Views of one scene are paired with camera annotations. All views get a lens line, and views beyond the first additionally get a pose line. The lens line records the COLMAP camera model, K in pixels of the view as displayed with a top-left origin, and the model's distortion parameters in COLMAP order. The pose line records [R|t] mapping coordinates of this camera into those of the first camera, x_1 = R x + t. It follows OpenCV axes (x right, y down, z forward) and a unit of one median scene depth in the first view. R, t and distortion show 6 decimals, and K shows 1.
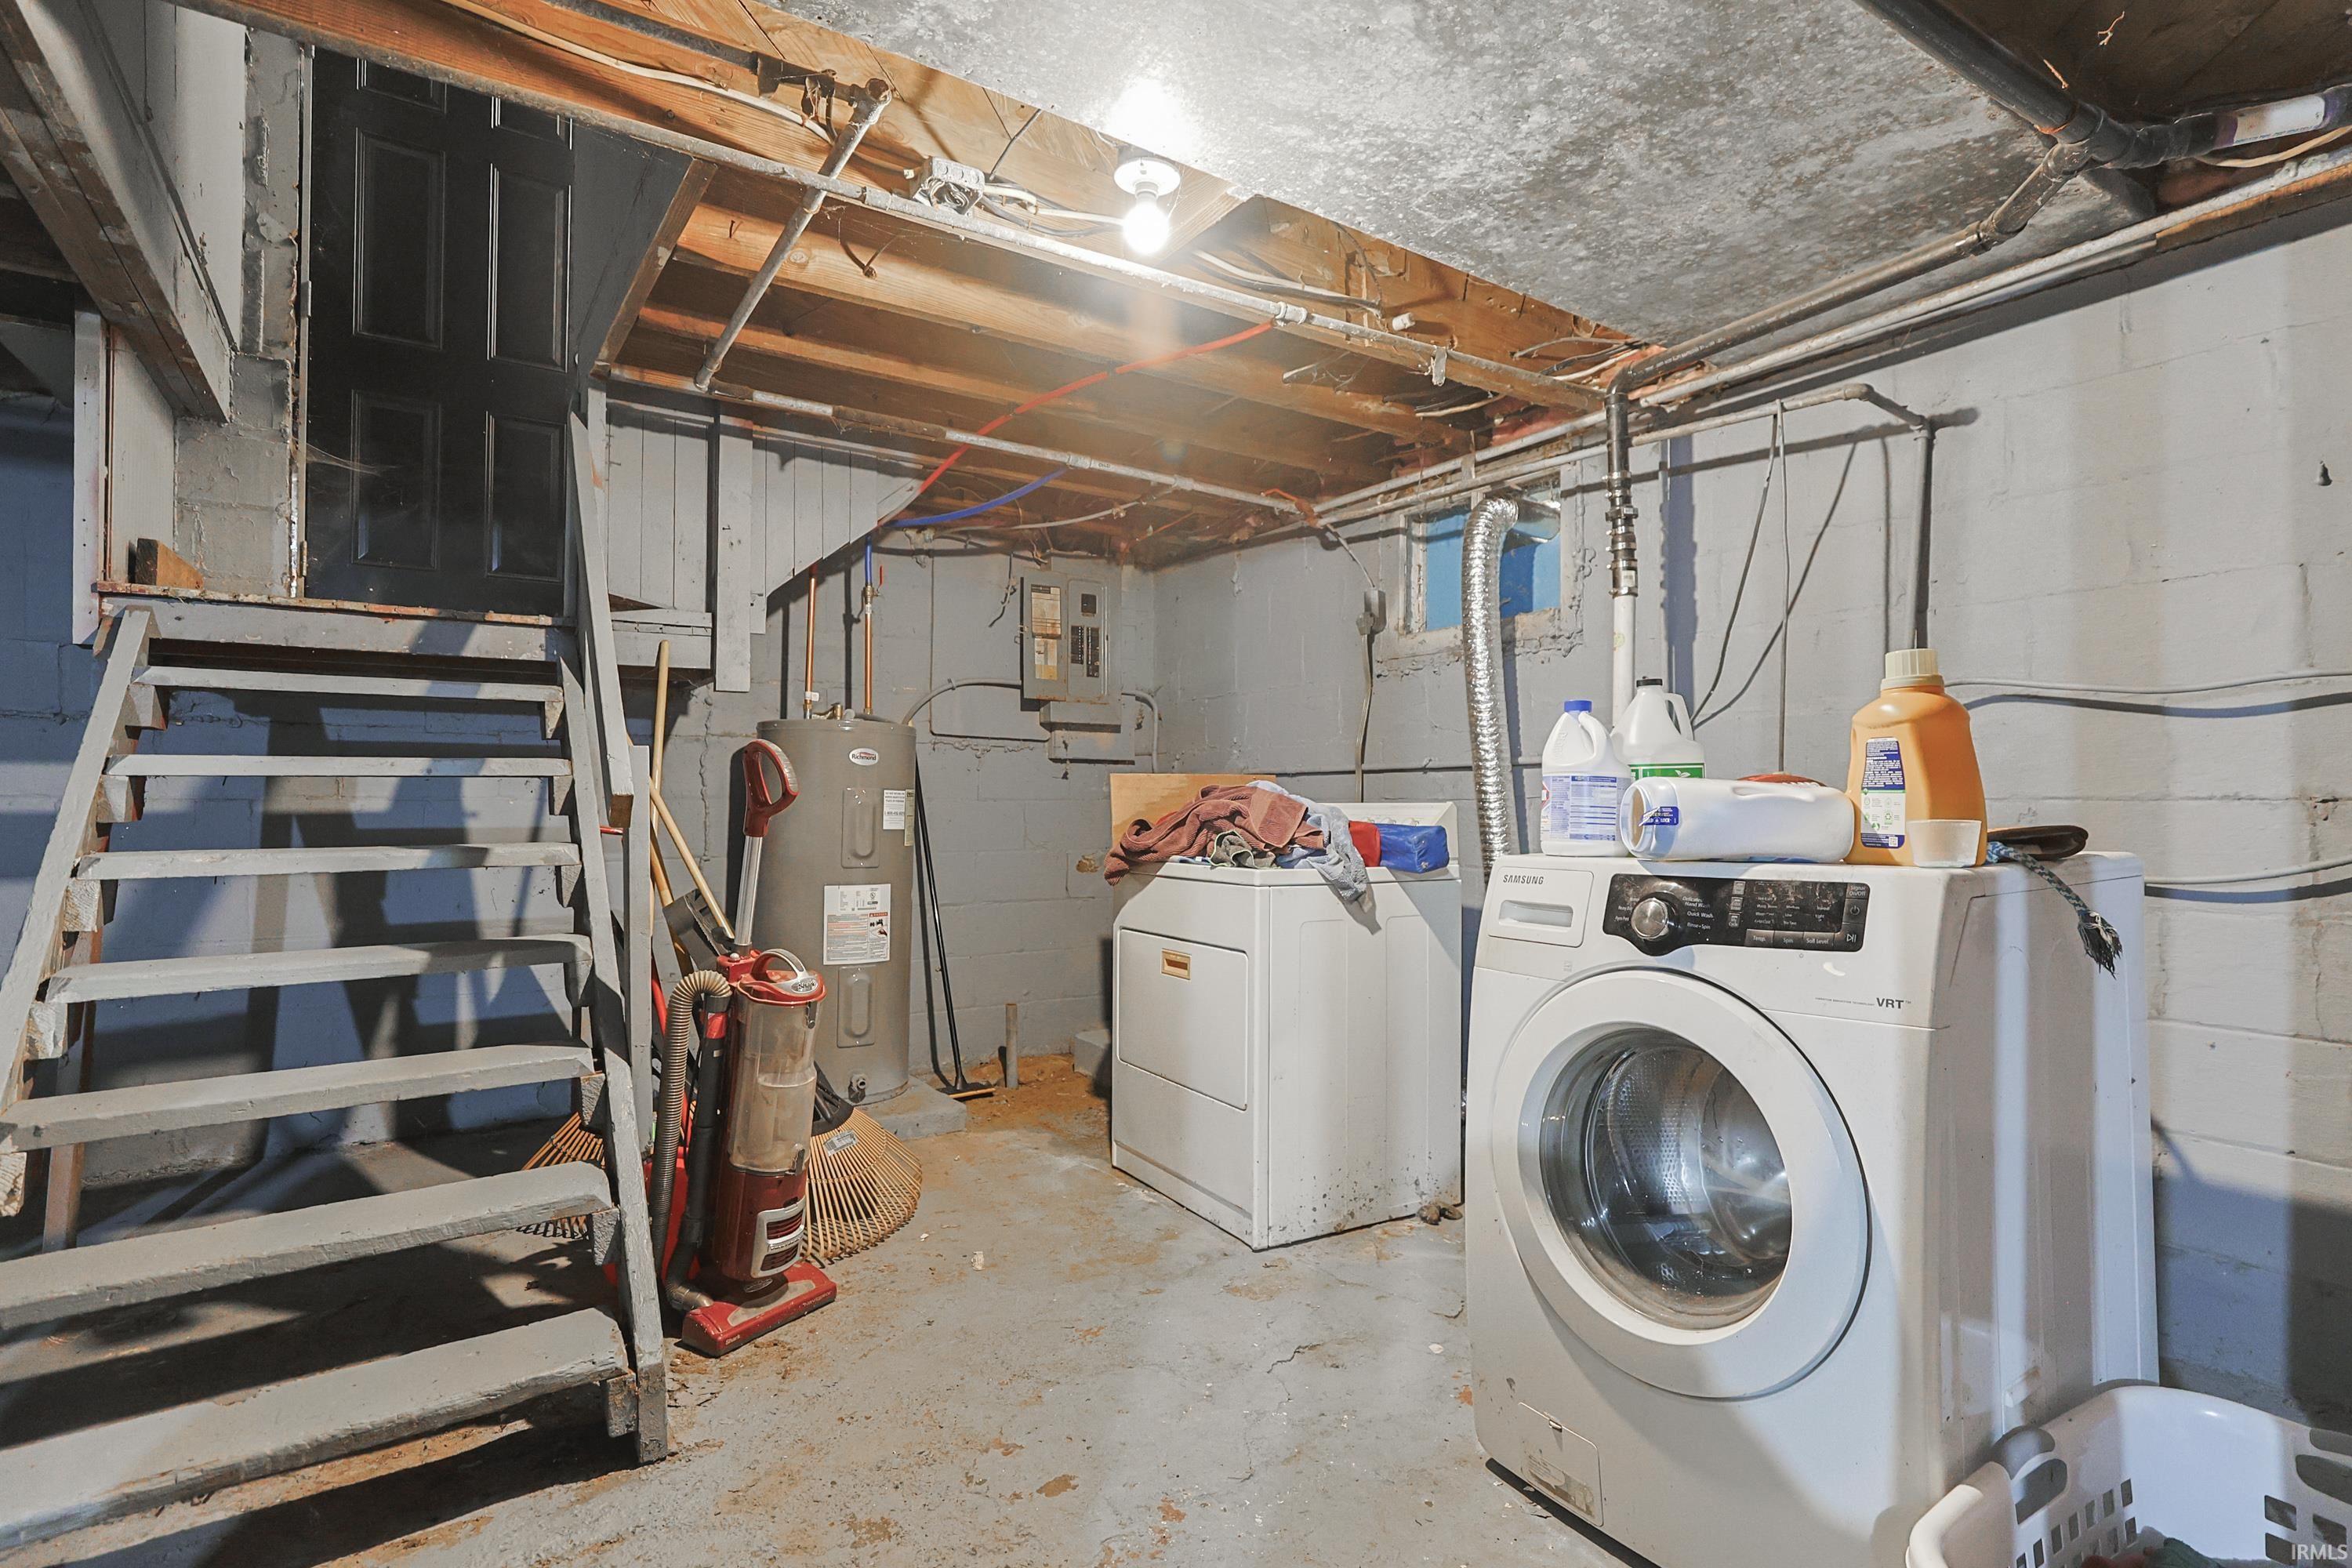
lens RADIAL K [[1110.0, 0, 1176.0], [0, 1110.0, 784.0], [0, 0, 1]] dist [-0.001267, -0.000087]
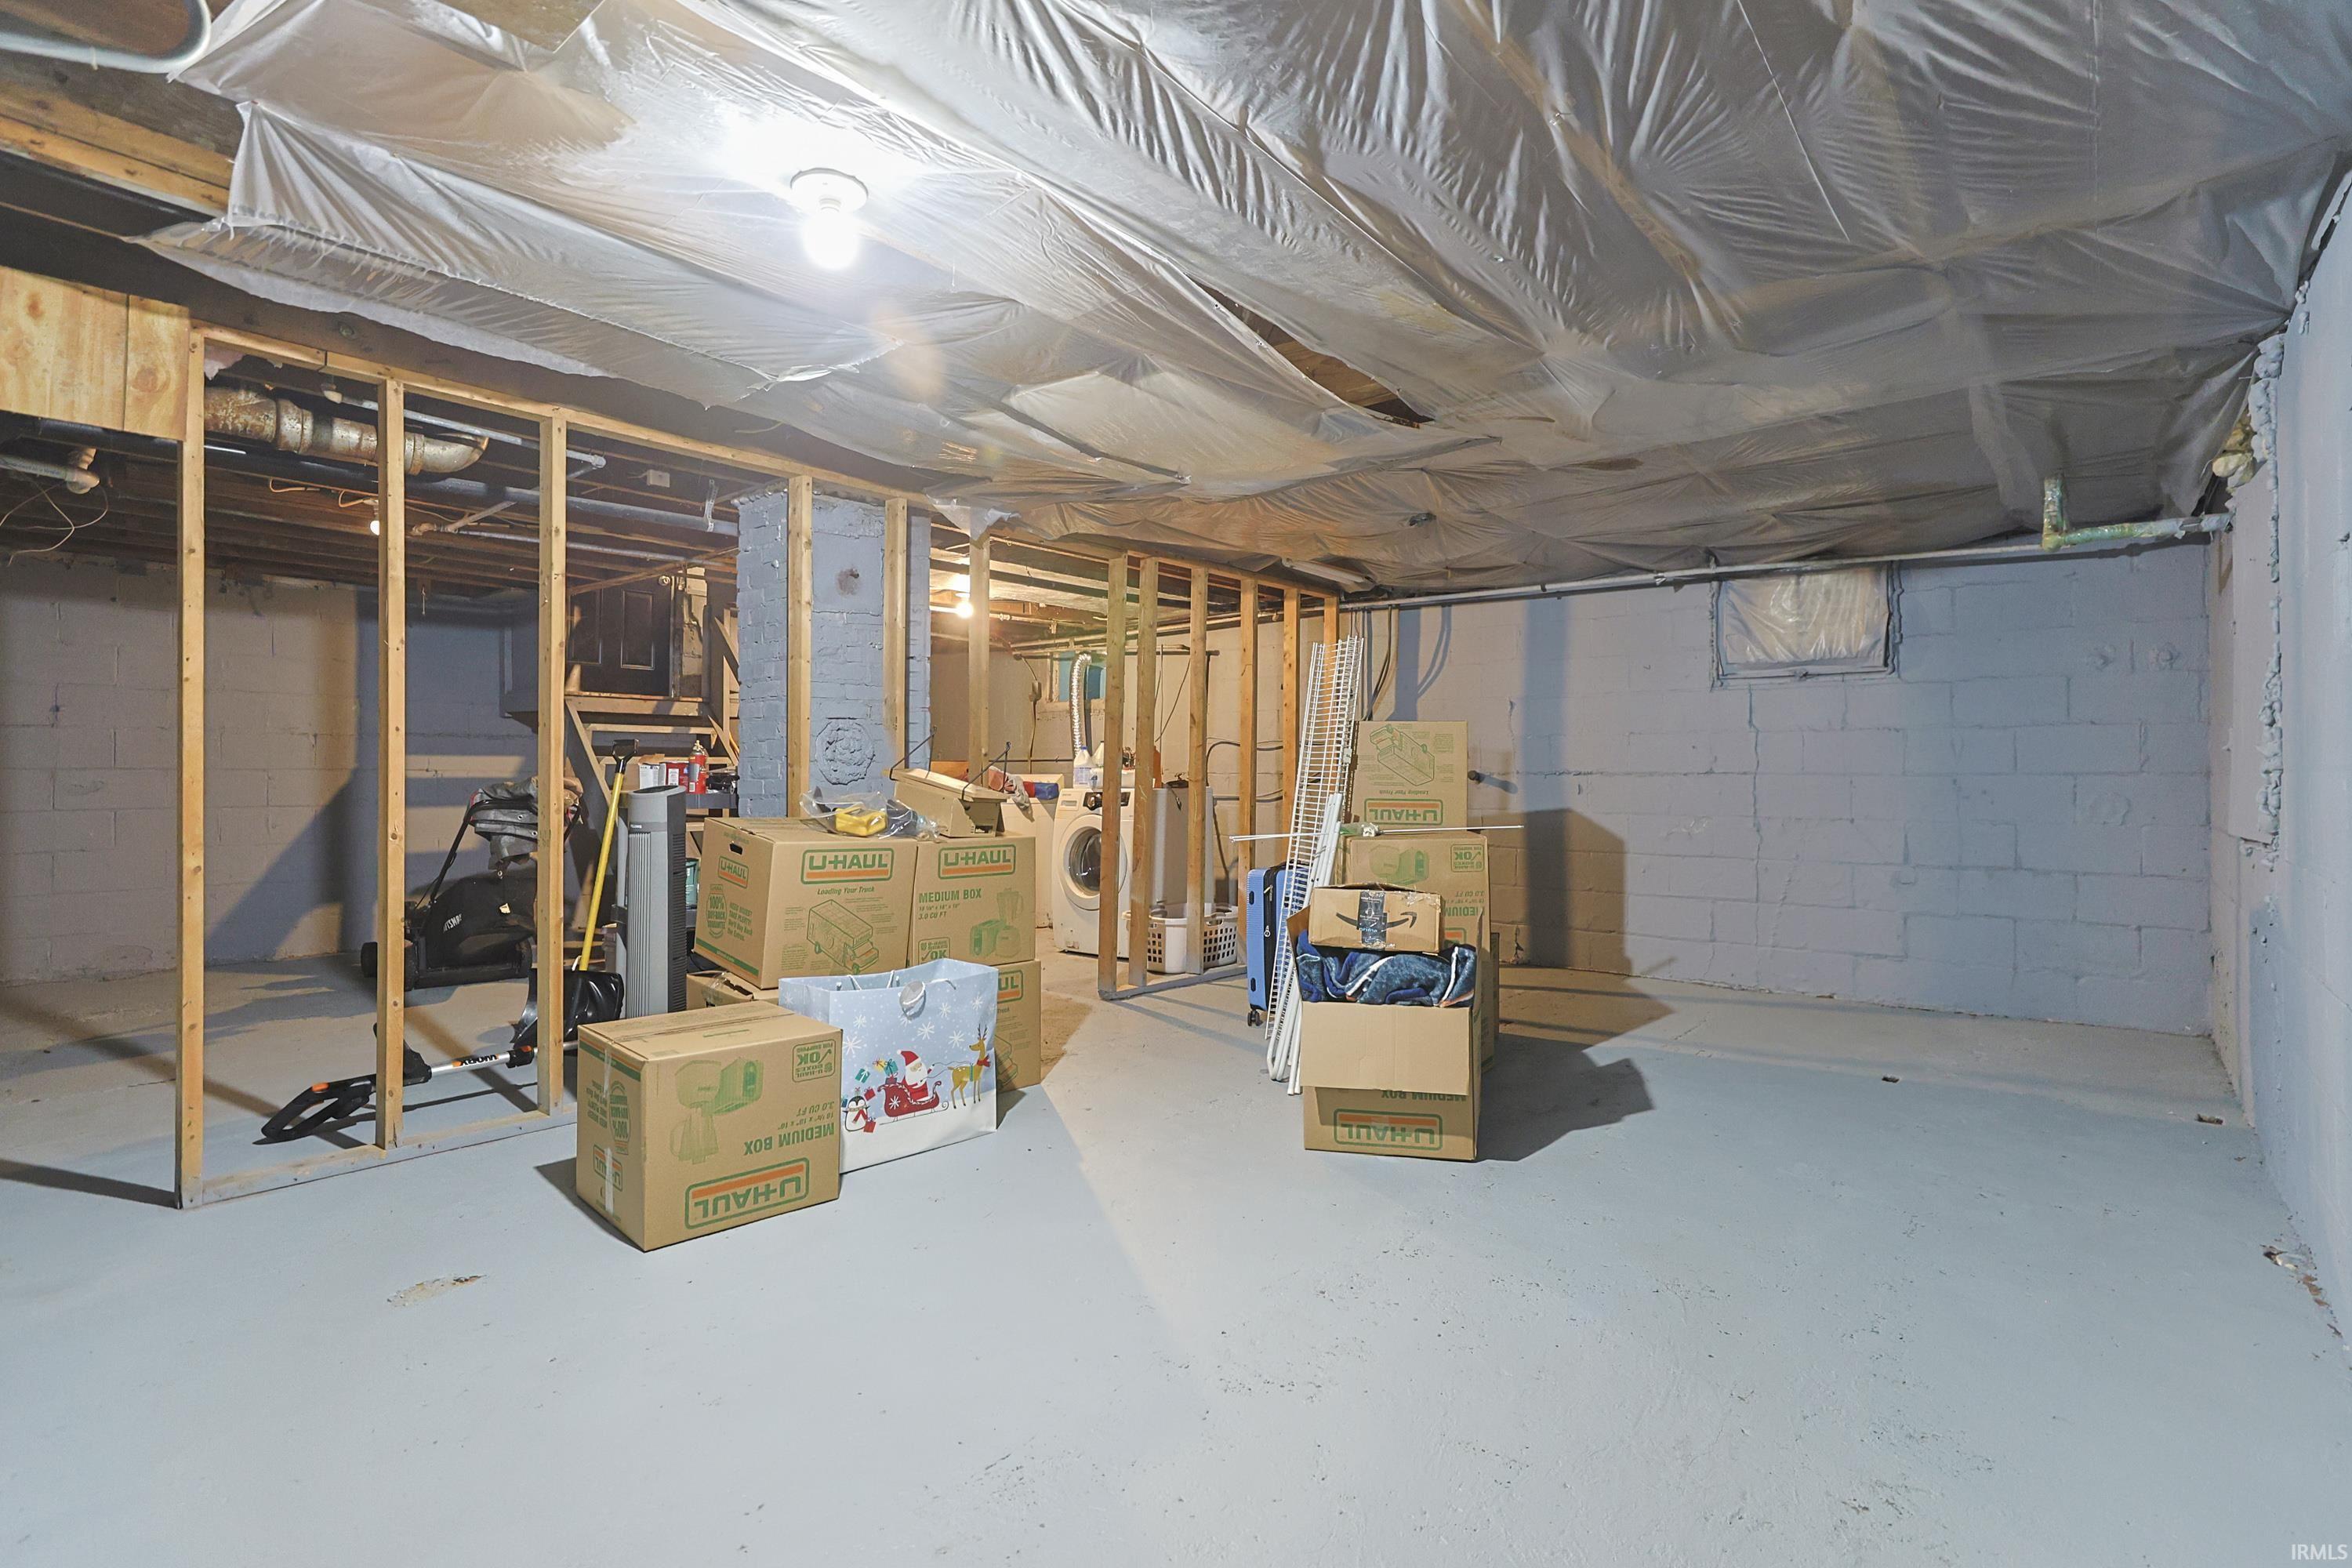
lens RADIAL K [[1130.3, 0, 1168.5], [0, 1130.3, 779.5], [0, 0, 1]] dist [-0.017011, 0.014687]
pose [[0.964318, 0.000584, 0.264744, -0.228818], [-0.005862, 0.999800, 0.019144, -0.025167], [-0.264680, -0.020013, 0.964129, -1.722438]]
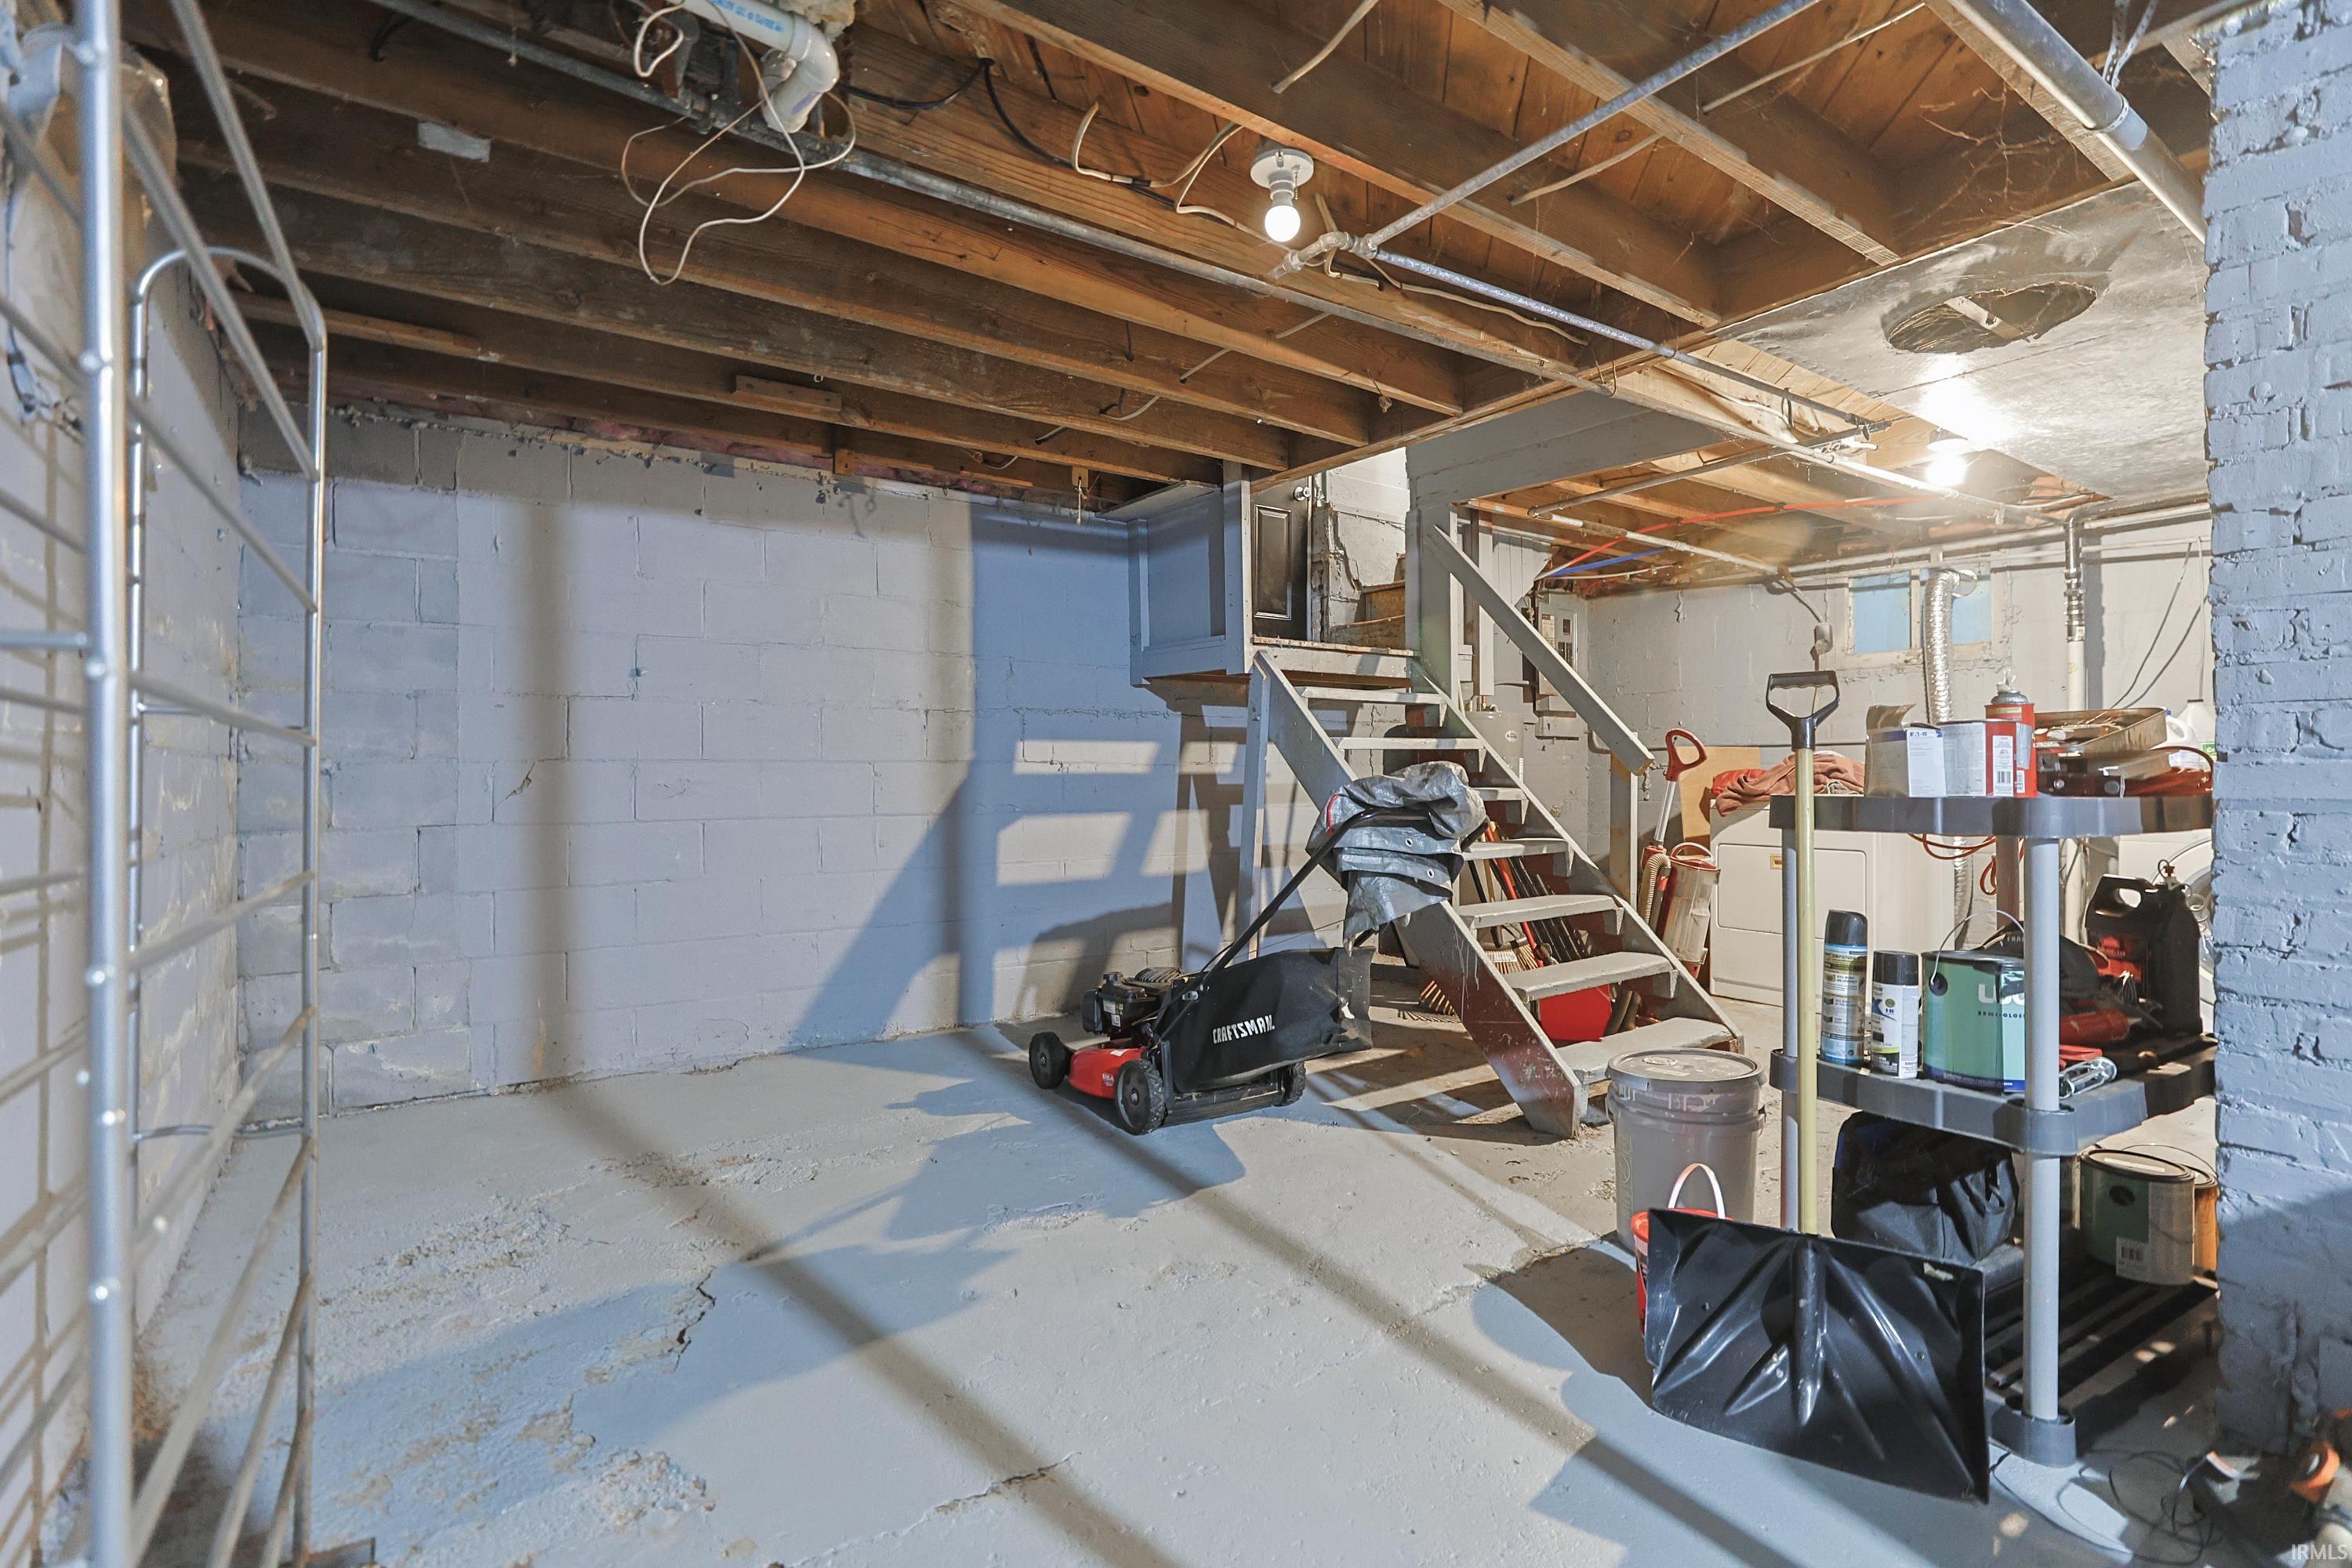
lens RADIAL K [[1130.3, 0, 1168.5], [0, 1130.3, 779.5], [0, 0, 1]] dist [-0.017011, 0.014687]
pose [[0.999430, -0.004772, 0.033418, -0.999950], [0.004122, 0.999802, 0.019491, 0.003006], [-0.033504, -0.019342, 0.999251, -0.653652]]
